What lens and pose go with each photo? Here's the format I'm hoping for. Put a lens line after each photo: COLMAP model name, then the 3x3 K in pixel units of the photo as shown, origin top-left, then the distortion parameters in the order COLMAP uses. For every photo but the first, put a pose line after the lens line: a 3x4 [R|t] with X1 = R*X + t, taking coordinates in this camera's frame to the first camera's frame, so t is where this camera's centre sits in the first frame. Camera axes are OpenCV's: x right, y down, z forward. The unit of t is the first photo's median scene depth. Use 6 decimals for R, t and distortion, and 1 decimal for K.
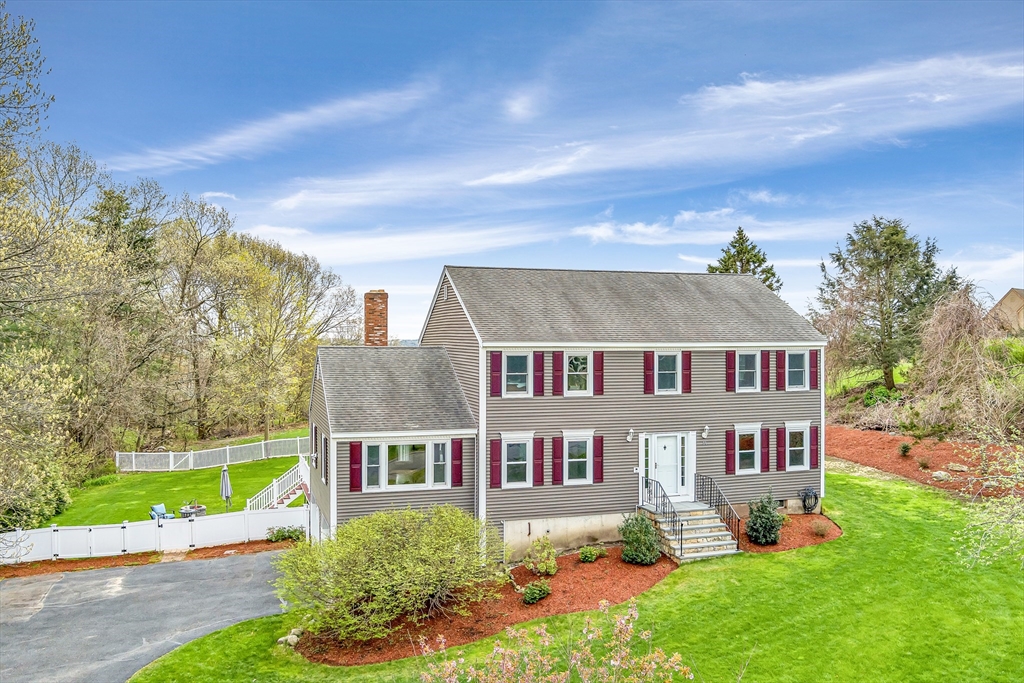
lens RADIAL K [[826.7, 0, 512.4], [0, 826.7, 341.6], [0, 0, 1]] dist [-0.068050, -0.002839]
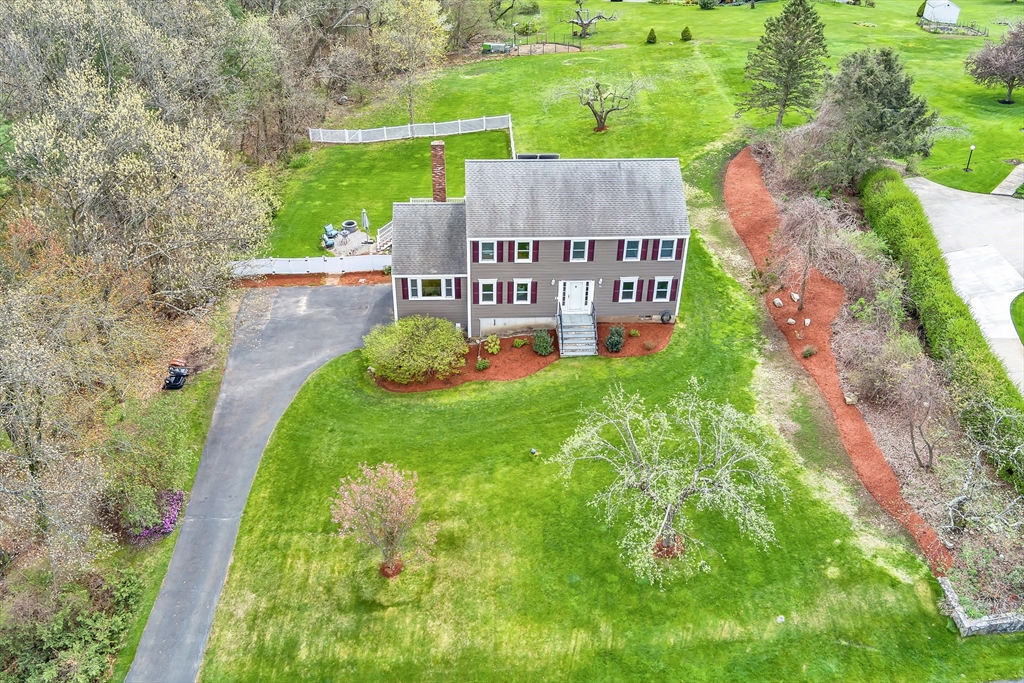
lens RADIAL K [[826.7, 0, 510.3], [0, 826.7, 340.5], [0, 0, 1]] dist [-0.068050, -0.002839]
pose [[0.964186, 0.161577, -0.210329, 0.470203], [-0.012317, 0.819438, 0.573036, -0.848016], [0.264941, -0.549922, 0.792081, -0.551451]]
